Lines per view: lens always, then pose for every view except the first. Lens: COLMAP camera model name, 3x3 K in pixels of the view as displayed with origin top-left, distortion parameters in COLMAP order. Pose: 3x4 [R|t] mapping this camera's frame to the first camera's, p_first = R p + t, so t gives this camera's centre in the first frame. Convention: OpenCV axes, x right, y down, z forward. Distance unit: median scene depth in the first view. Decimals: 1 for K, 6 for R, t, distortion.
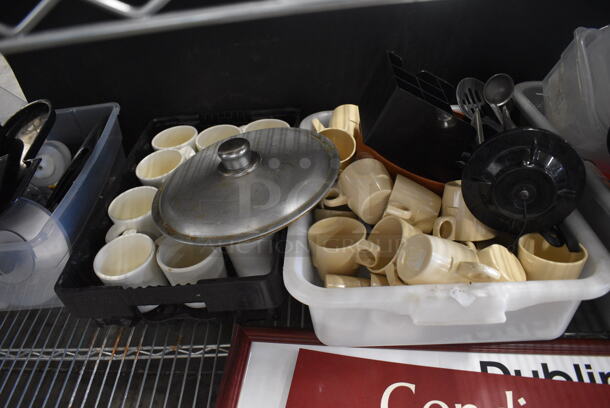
lens RADIAL K [[472.3, 0, 305.0], [0, 472.3, 204.0], [0, 0, 1]] dist [-0.089038, 0.000868]
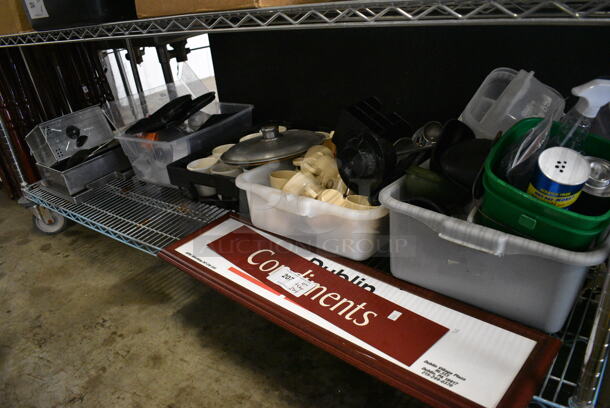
lens RADIAL K [[472.3, 0, 305.0], [0, 472.3, 204.0], [0, 0, 1]] dist [-0.089038, 0.000868]
pose [[0.825362, 0.284084, -0.487928, 0.979666], [-0.356063, 0.932577, -0.059333, 0.232054], [0.438175, 0.222704, 0.870865, -0.498007]]
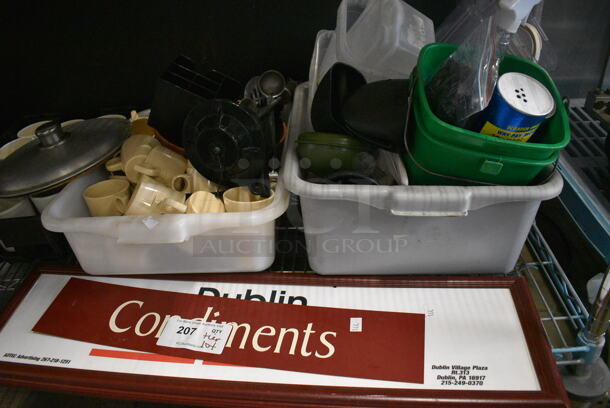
lens RADIAL K [[472.3, 0, 305.0], [0, 472.3, 204.0], [0, 0, 1]] dist [-0.089038, 0.000868]
pose [[0.999688, 0.013858, 0.020795, 0.538745], [-0.012582, 0.998104, -0.060247, 0.160299], [-0.021590, 0.059967, 0.997967, -0.248897]]
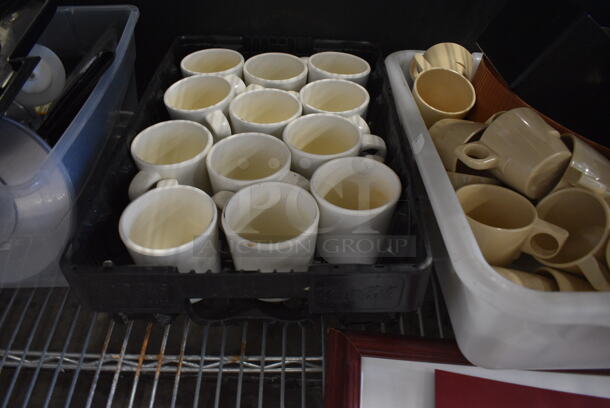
lens RADIAL K [[472.3, 0, 305.0], [0, 472.3, 204.0], [0, 0, 1]] dist [-0.089038, 0.000868]
pose [[0.990255, 0.075129, 0.117265, -0.277441], [-0.081672, 0.995301, 0.052014, 0.041415], [-0.112806, -0.061084, 0.991738, 0.328989]]
